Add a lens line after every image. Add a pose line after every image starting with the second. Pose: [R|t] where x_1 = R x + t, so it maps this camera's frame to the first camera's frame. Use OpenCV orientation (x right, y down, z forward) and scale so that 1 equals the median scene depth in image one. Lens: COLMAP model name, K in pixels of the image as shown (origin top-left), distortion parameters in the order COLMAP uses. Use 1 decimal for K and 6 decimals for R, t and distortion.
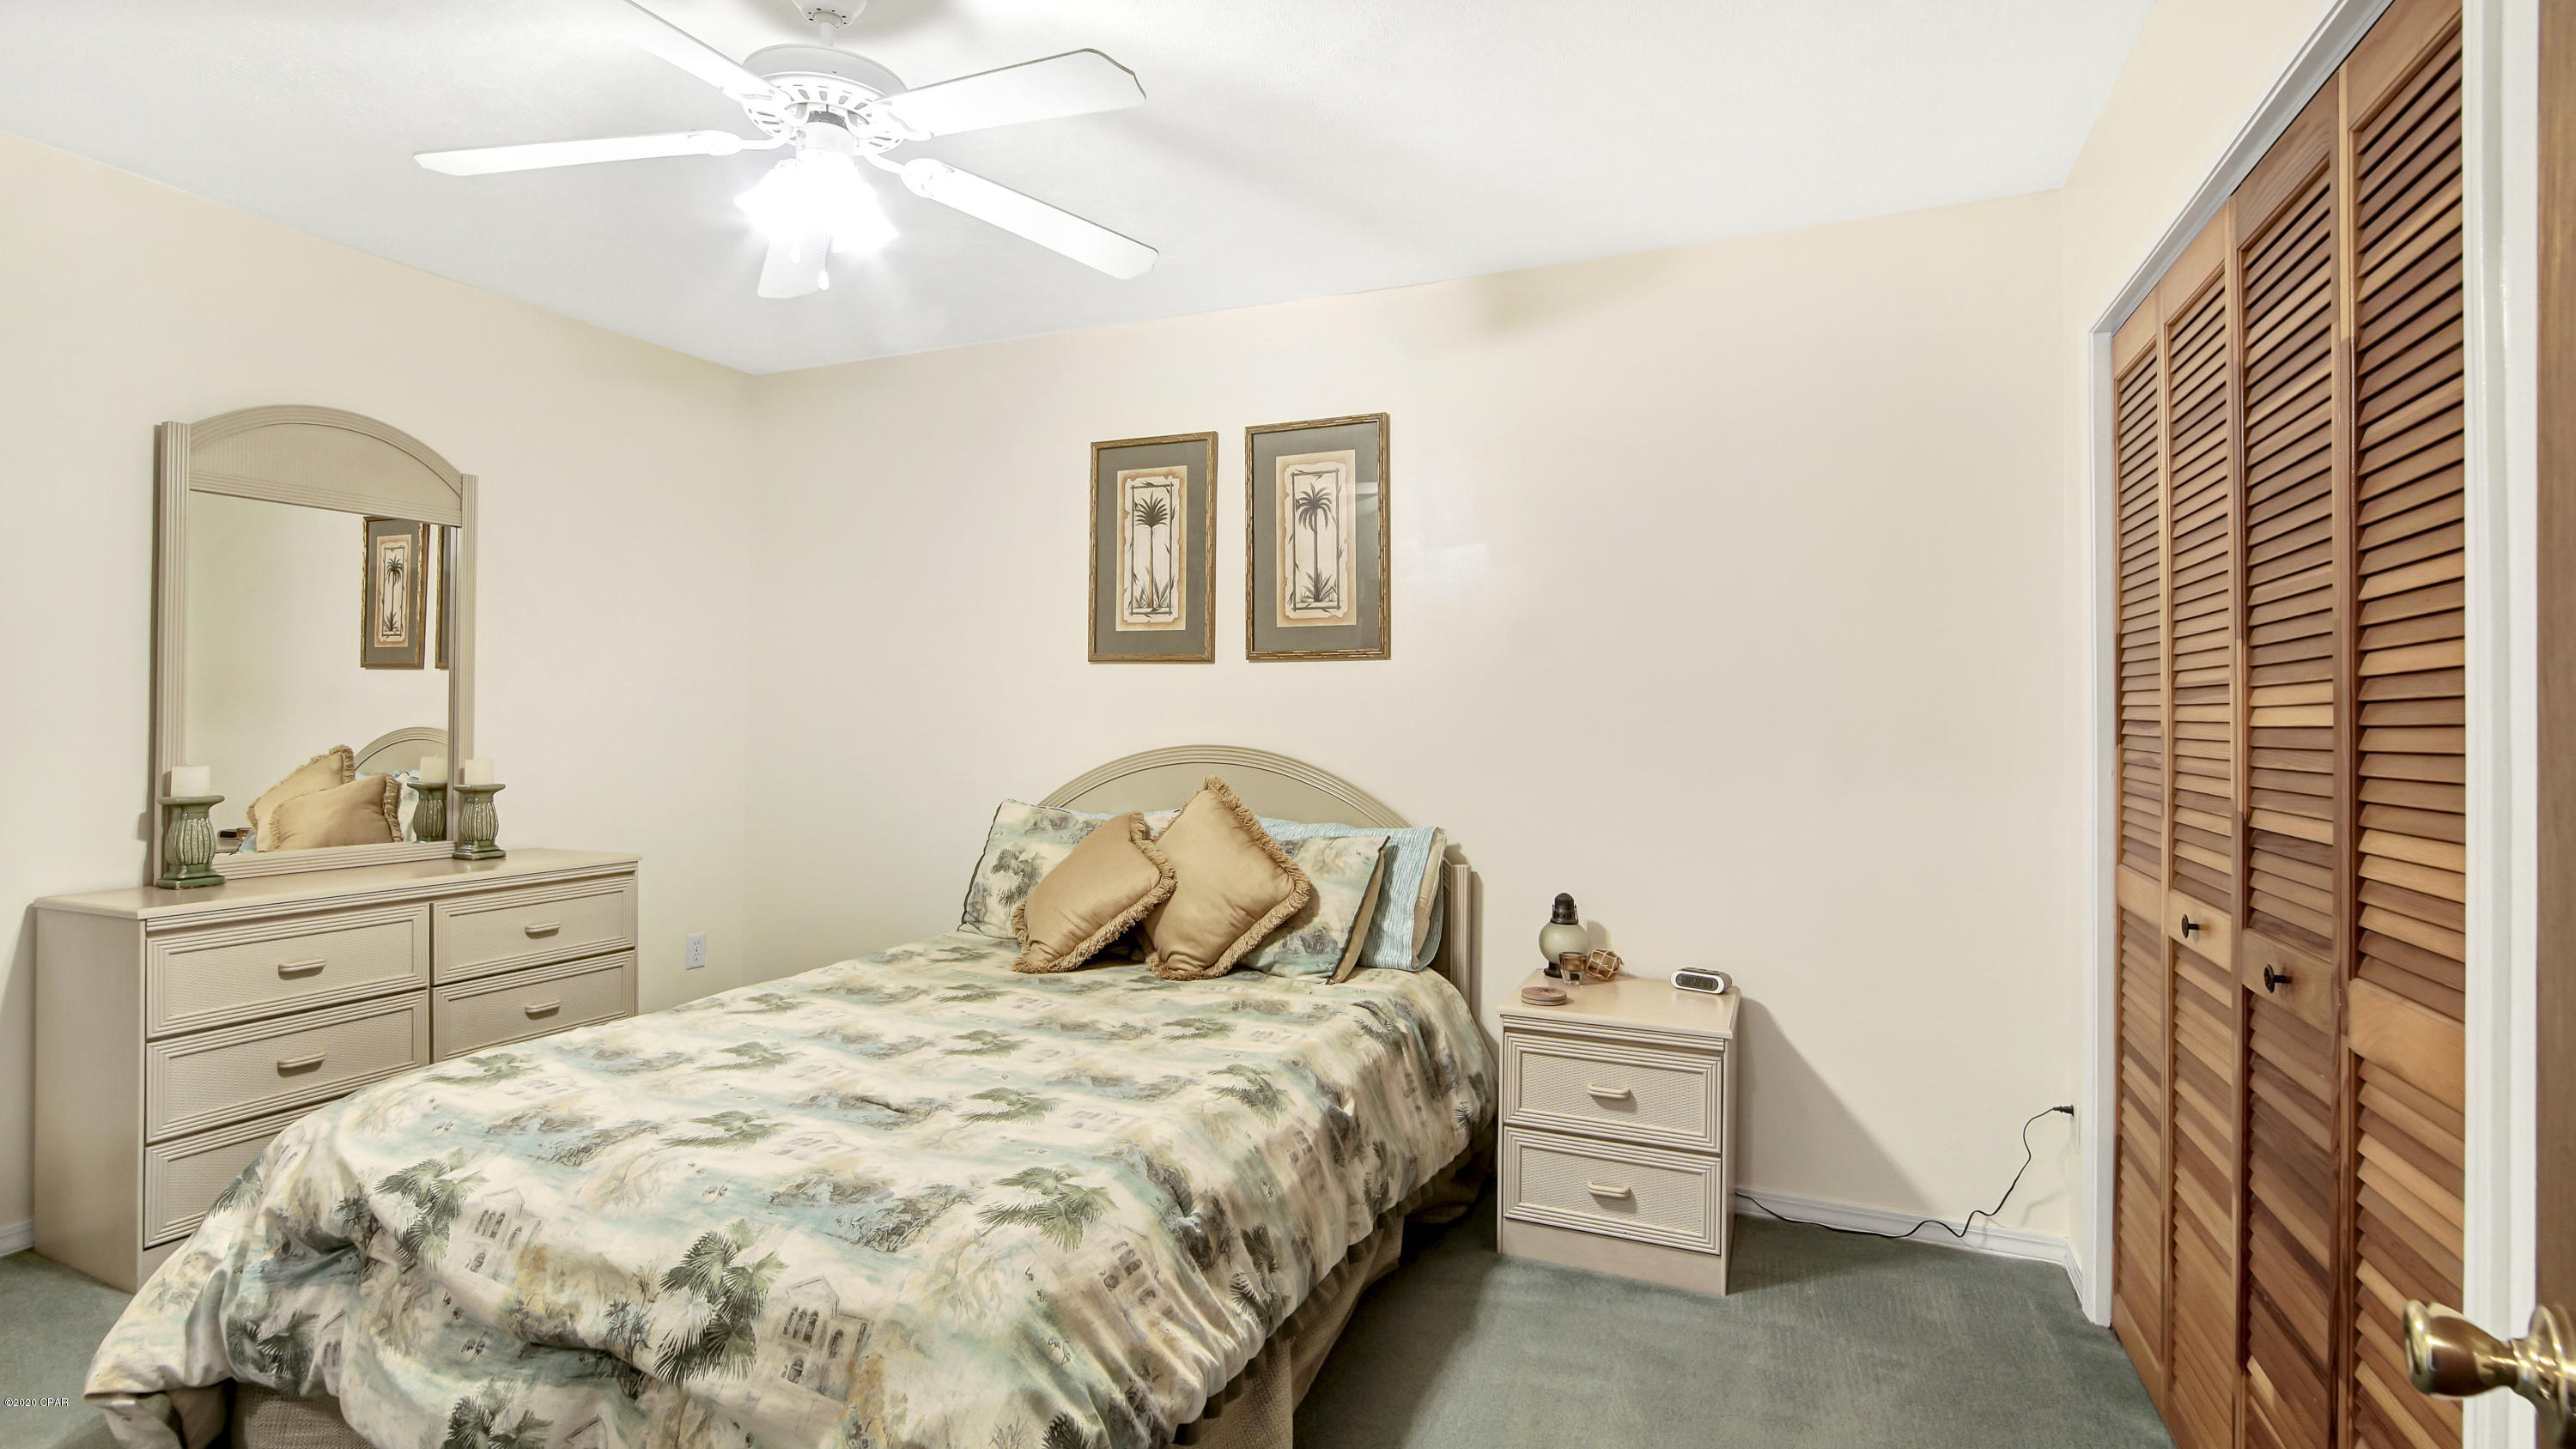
lens RADIAL K [[1236.3, 0, 1284.2], [0, 1236.3, 701.9], [0, 0, 1]] dist [0.001484, 0.000080]
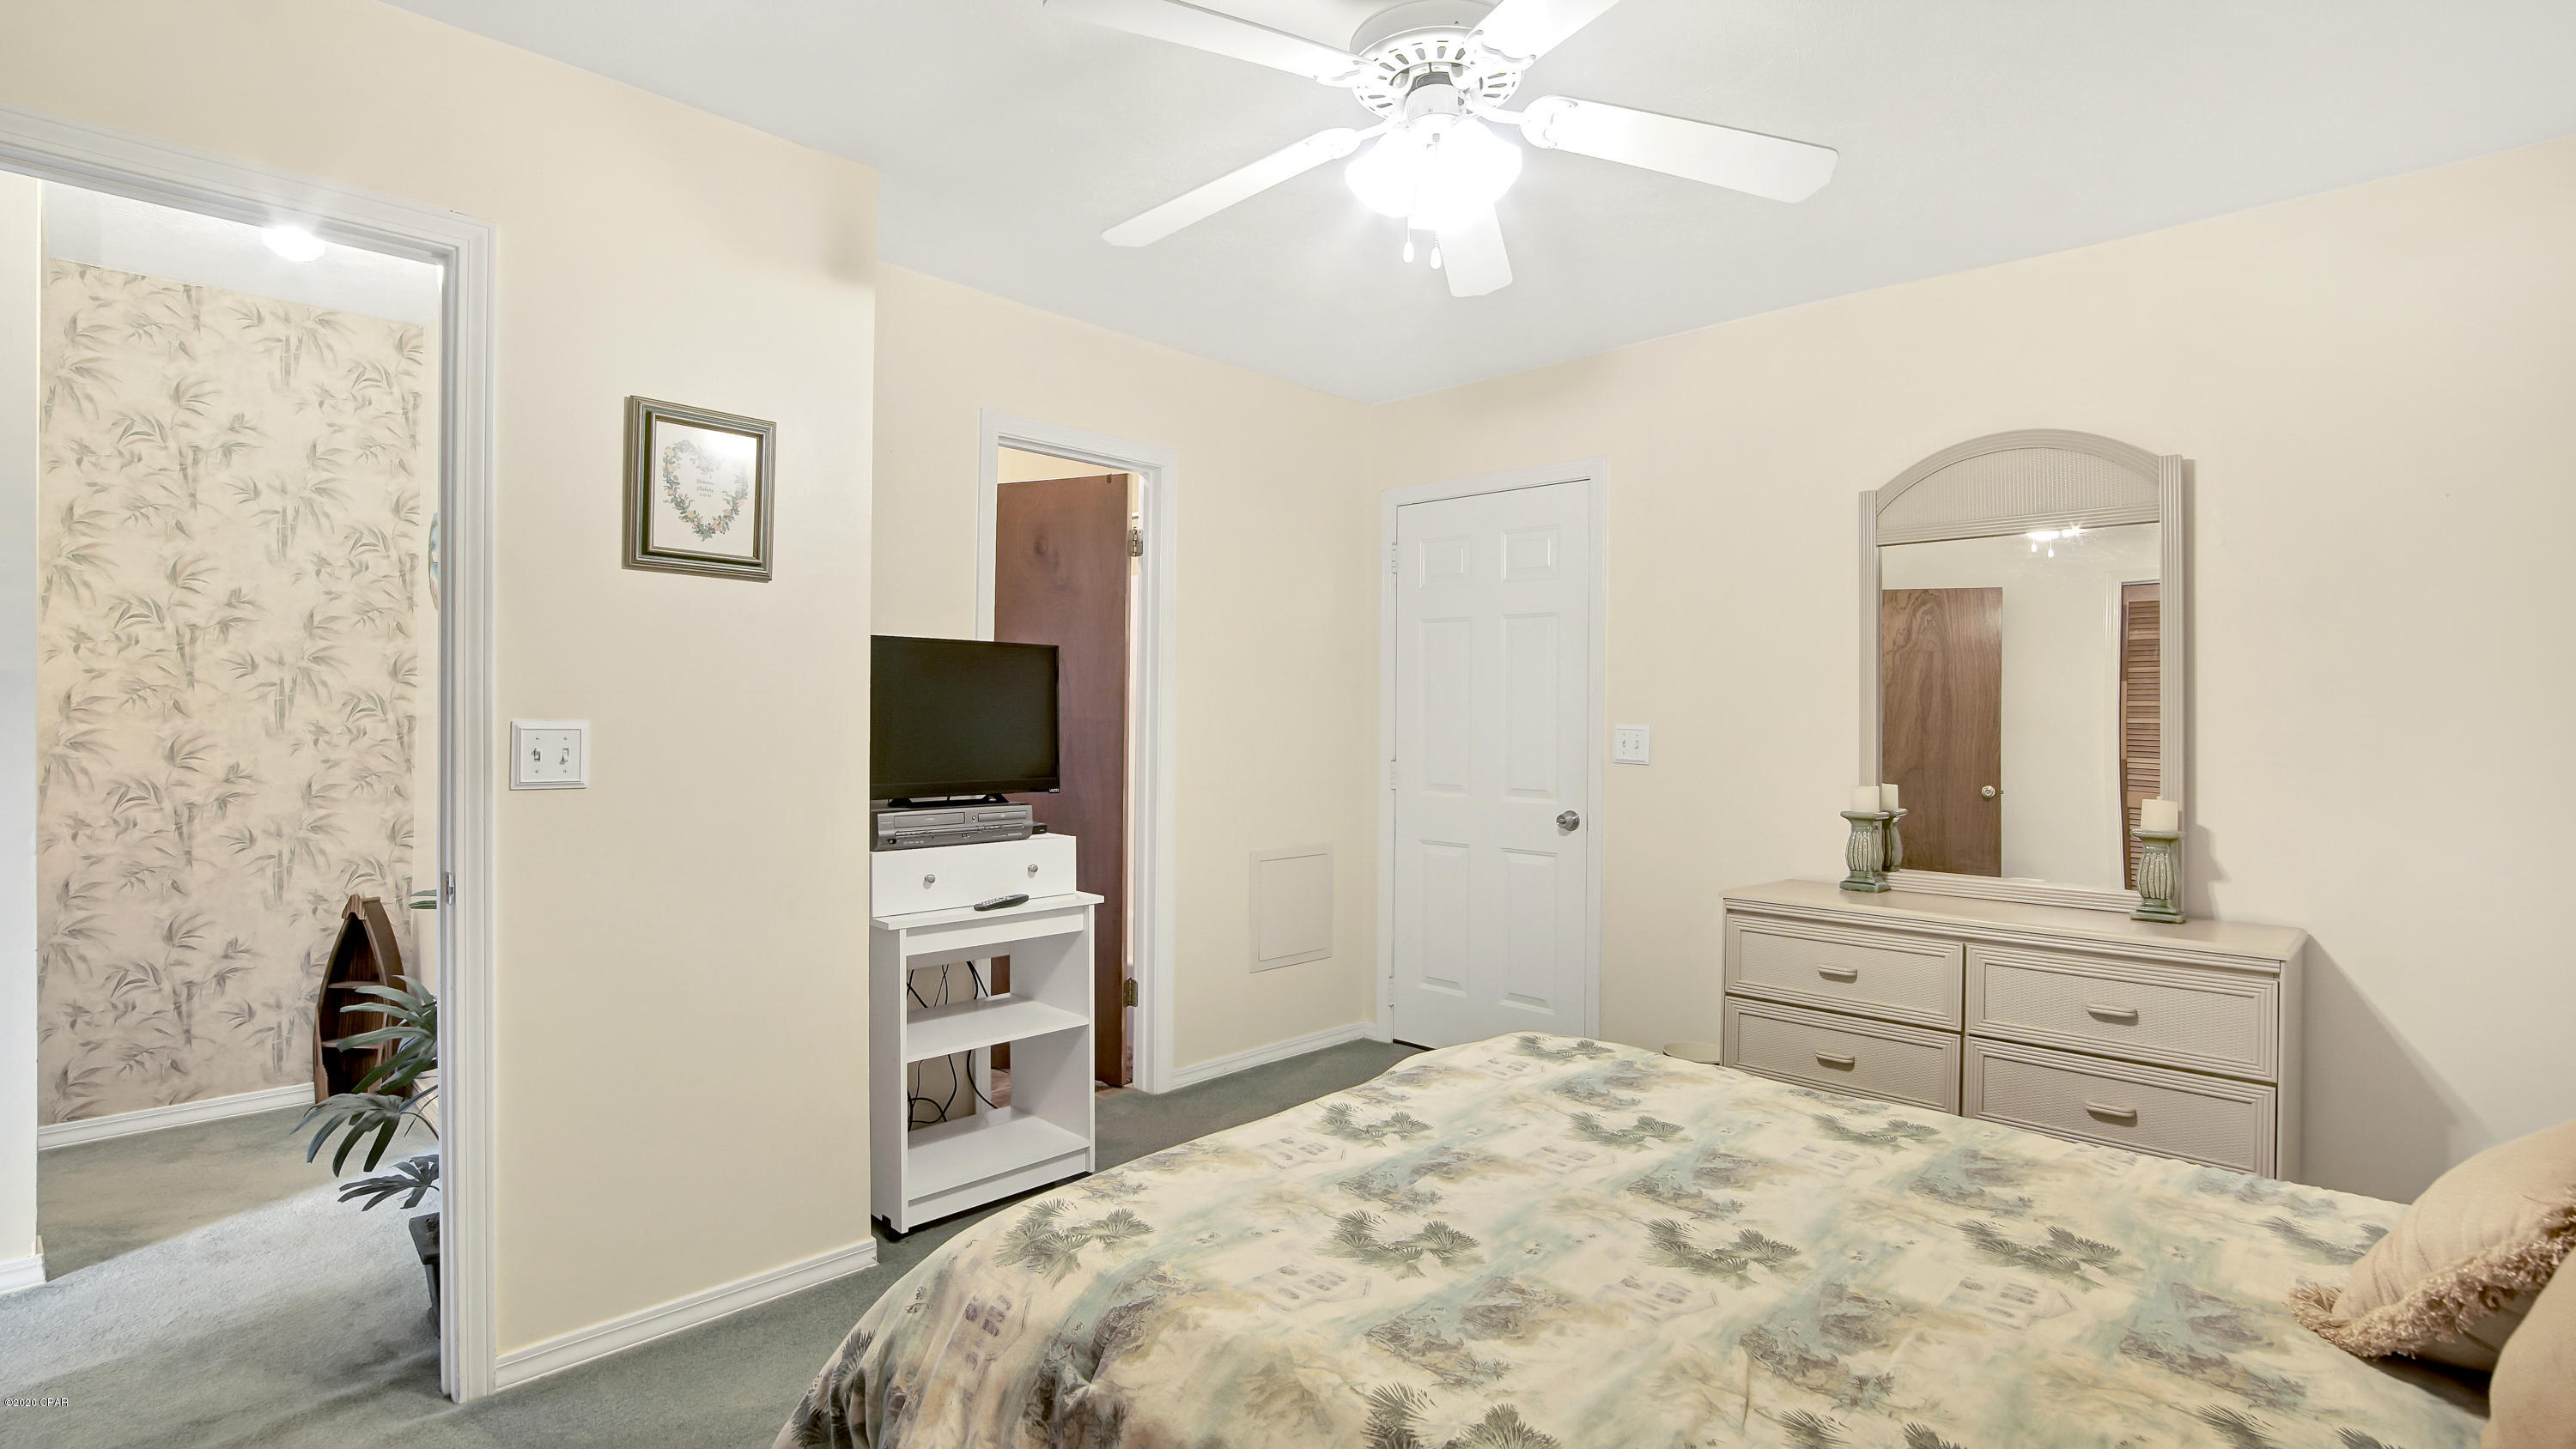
lens RADIAL K [[1208.5, 0, 1288.0], [0, 1208.5, 724.5], [0, 0, 1]] dist [-0.001400, -0.000097]
pose [[-0.368562, -0.017273, -0.929443, 0.516161], [-0.001382, 0.999836, -0.018033, 0.018397], [0.929602, -0.005362, -0.368525, 1.239825]]
